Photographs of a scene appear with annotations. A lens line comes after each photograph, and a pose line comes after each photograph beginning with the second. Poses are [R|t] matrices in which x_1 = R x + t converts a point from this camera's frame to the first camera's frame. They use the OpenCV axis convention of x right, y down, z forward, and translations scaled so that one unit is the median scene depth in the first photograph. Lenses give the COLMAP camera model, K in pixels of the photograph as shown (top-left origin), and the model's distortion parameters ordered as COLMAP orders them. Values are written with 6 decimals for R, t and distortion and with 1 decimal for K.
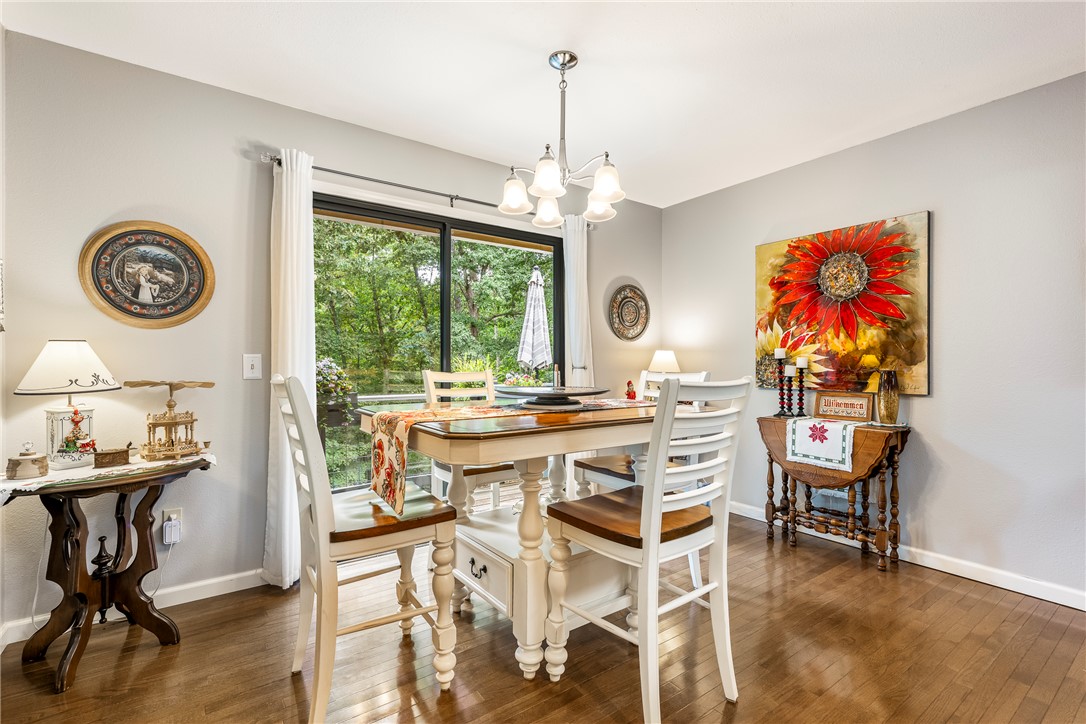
lens RADIAL K [[490.5, 0, 543.8], [0, 490.5, 362.3], [0, 0, 1]] dist [0.000794, 0.000058]
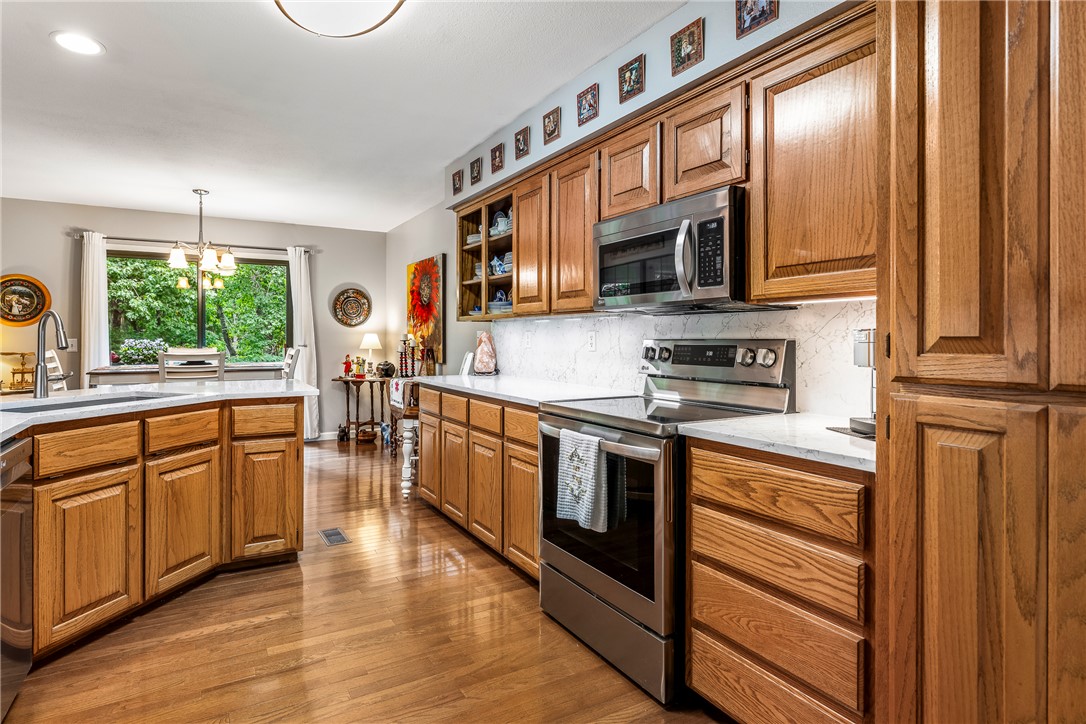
lens RADIAL K [[582.9, 0, 530.3], [0, 582.9, 339.4], [0, 0, 1]] dist [-0.001994, -0.000245]
pose [[0.994691, 0.001825, -0.102893, 1.515877], [-0.001317, 0.999987, 0.005001, -0.029609], [0.102900, -0.004839, 0.994680, -1.149455]]
